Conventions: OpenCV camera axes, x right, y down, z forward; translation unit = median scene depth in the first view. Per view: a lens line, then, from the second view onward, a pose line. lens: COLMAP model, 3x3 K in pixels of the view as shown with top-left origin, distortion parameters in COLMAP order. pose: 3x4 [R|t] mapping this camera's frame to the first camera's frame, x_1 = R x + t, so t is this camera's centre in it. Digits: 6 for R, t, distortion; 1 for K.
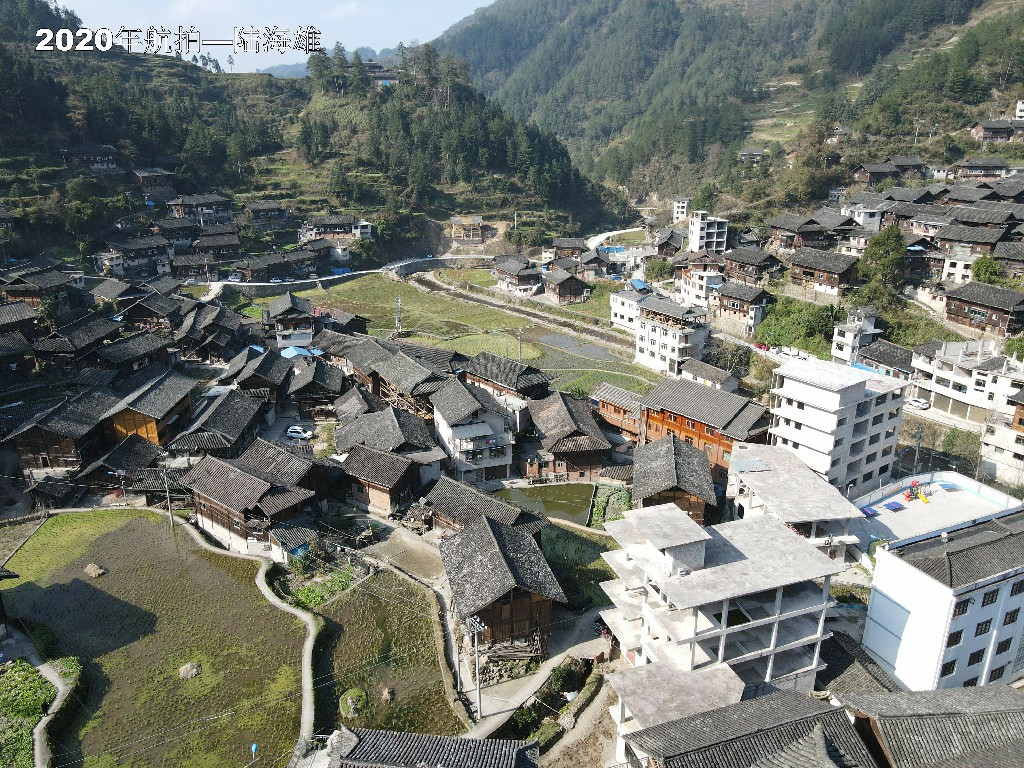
lens RADIAL K [[747.1, 0, 508.9], [0, 747.1, 385.5], [0, 0, 1]] dist [0.001785, 0.026551]
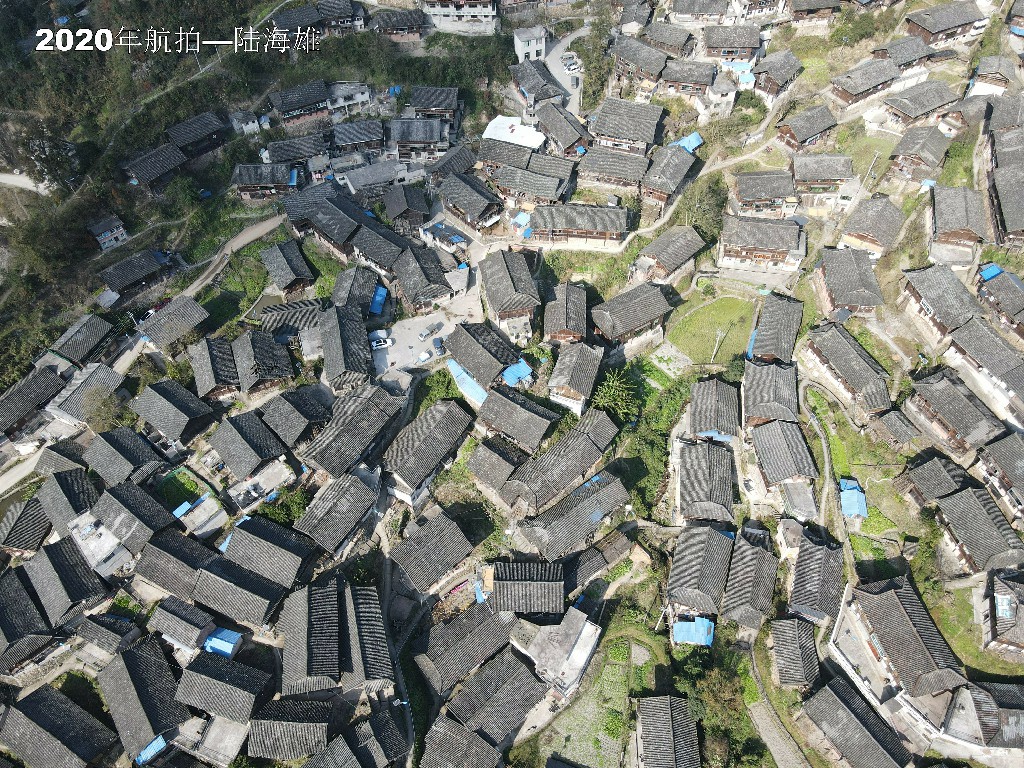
lens RADIAL K [[740.5, 0, 509.2], [0, 740.5, 388.0], [0, 0, 1]] dist [-0.000872, 0.023964]
pose [[0.814849, -0.463920, 0.347562, 0.723543], [0.194867, 0.783915, 0.589495, -0.780688], [-0.545937, -0.412622, 0.729175, 0.457990]]
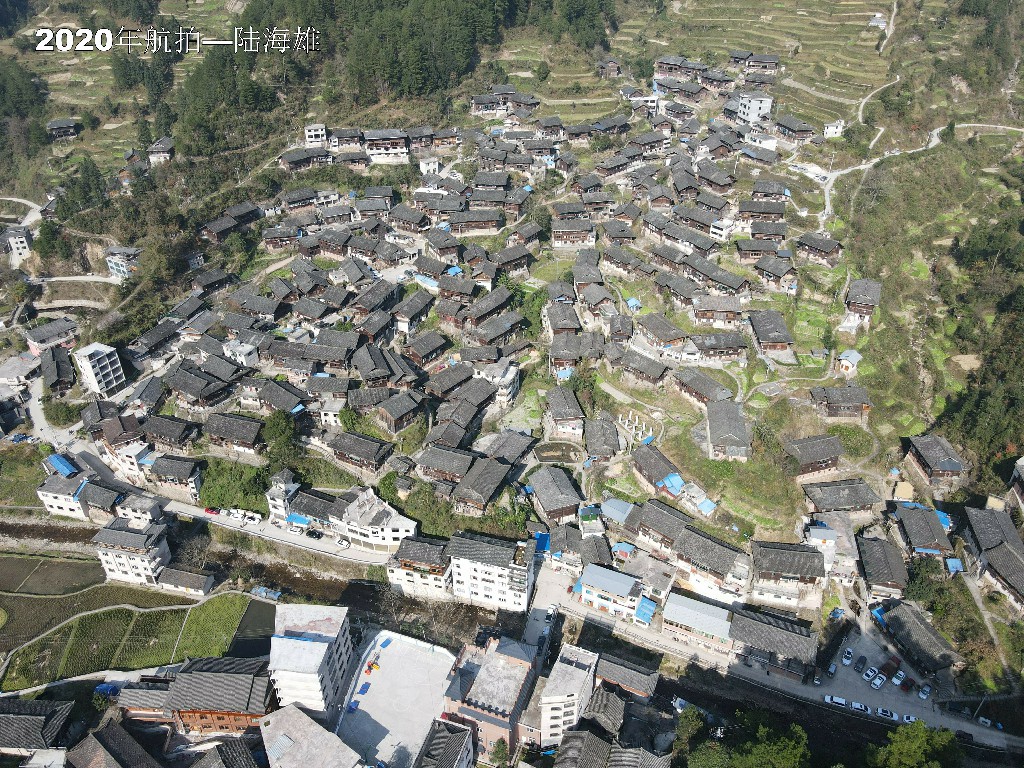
lens RADIAL K [[743.1, 0, 508.8], [0, 743.1, 389.5], [0, 0, 1]] dist [0.001540, 0.023985]
pose [[0.678307, -0.399279, 0.616827, 0.002452], [0.241137, 0.913944, 0.326436, -0.548878], [-0.694084, -0.072684, 0.716215, -0.188335]]
